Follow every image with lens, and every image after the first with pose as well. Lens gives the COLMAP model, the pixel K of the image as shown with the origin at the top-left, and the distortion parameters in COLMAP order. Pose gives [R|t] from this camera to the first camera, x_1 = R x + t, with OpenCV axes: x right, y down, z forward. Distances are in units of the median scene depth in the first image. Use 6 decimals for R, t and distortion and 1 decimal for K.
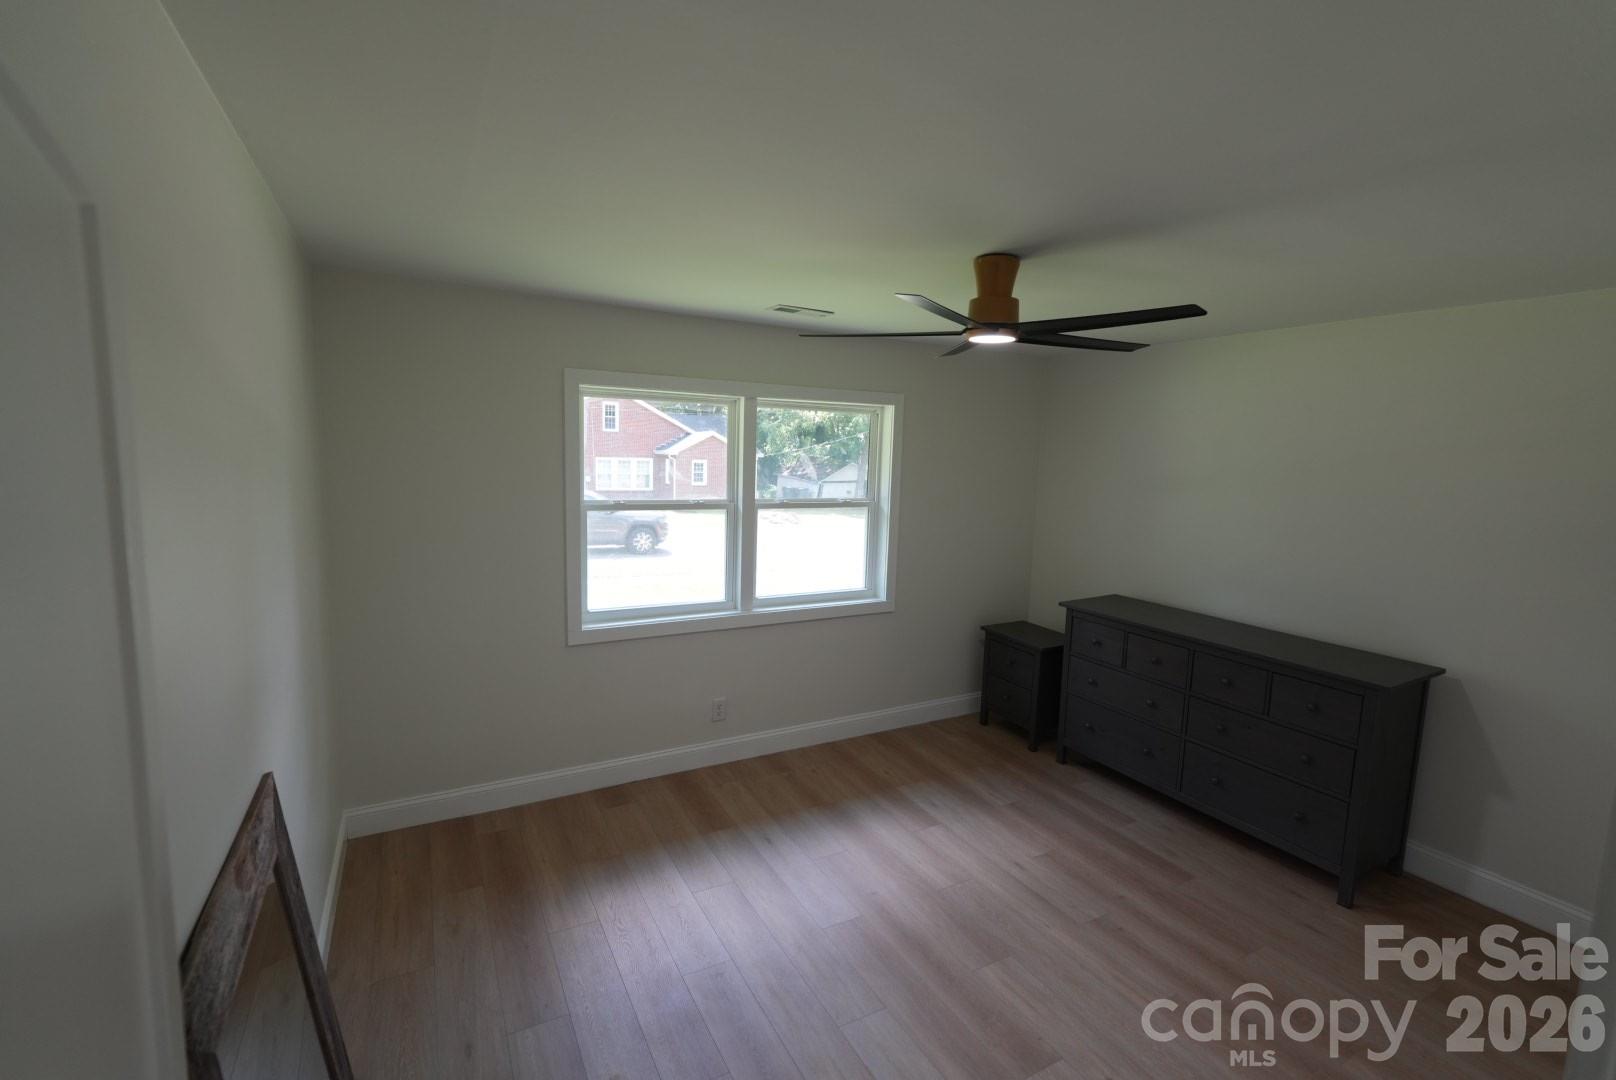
lens RADIAL K [[718.4, 0, 807.8], [0, 718.4, 536.1], [0, 0, 1]] dist [0.003673, -0.000950]
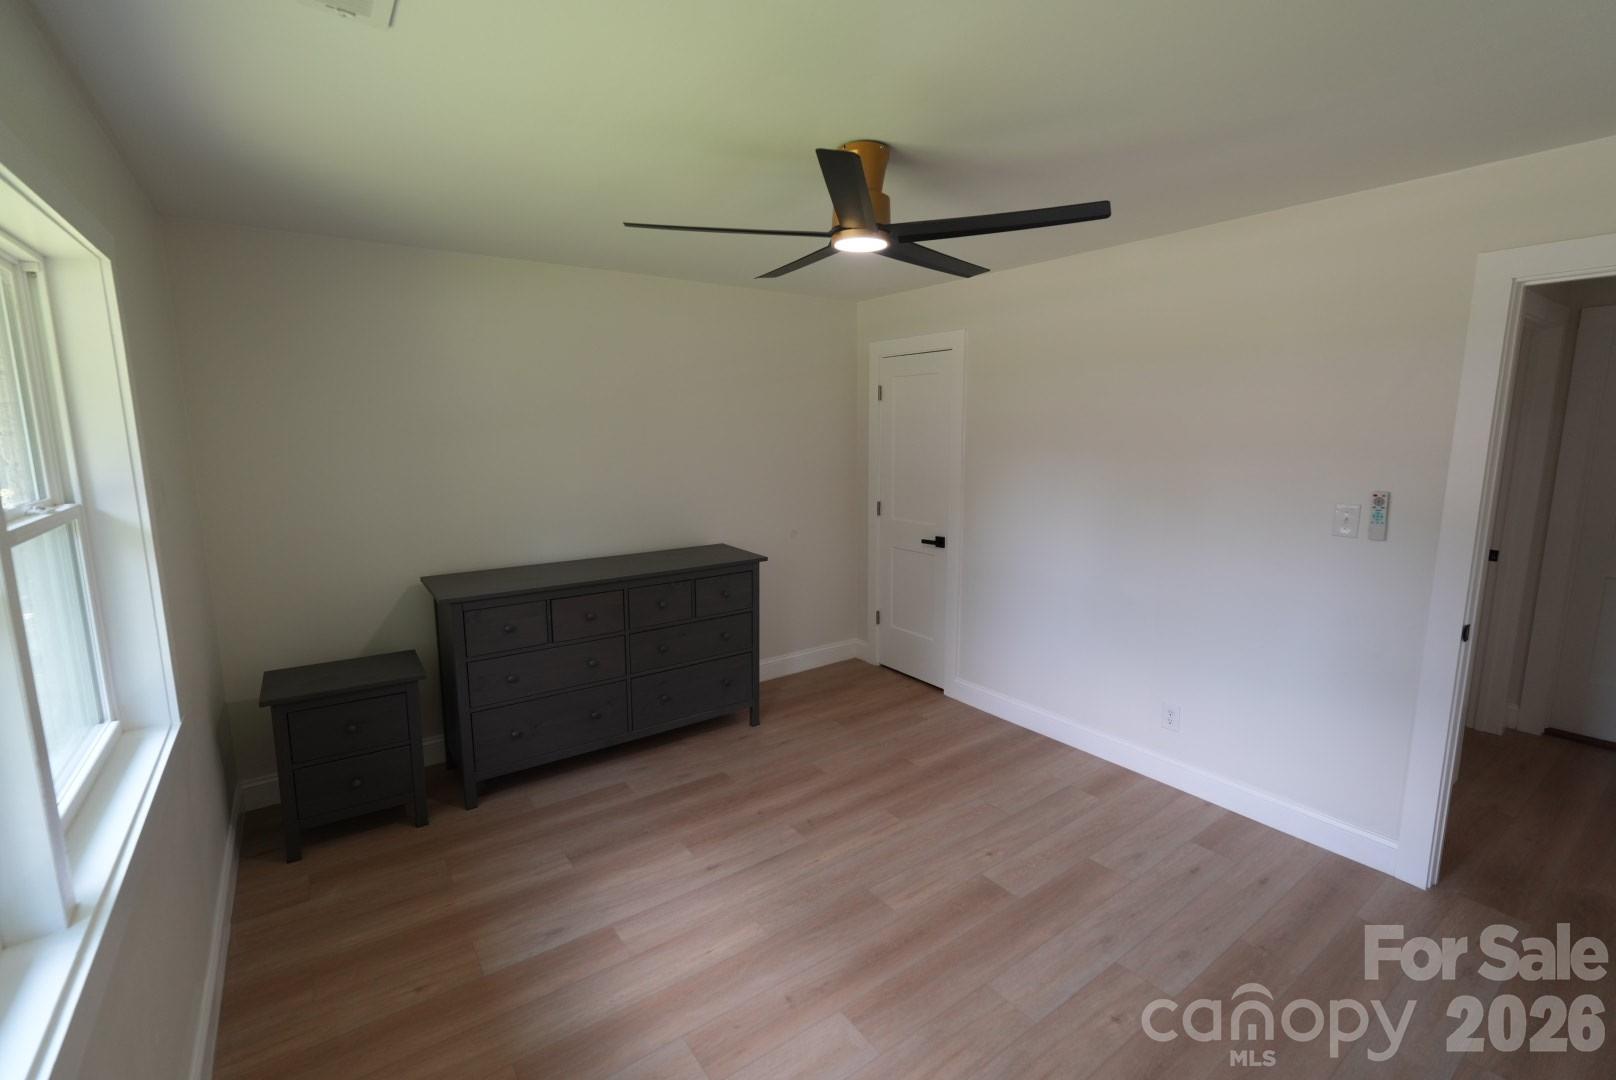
lens RADIAL K [[718.4, 0, 799.4], [0, 718.4, 554.8], [0, 0, 1]] dist [0.003673, -0.000950]
pose [[-0.137090, -0.202738, 0.969589, -0.448386], [0.116021, 0.968807, 0.218979, -0.075914], [-0.983740, 0.142513, -0.109292, 0.877766]]
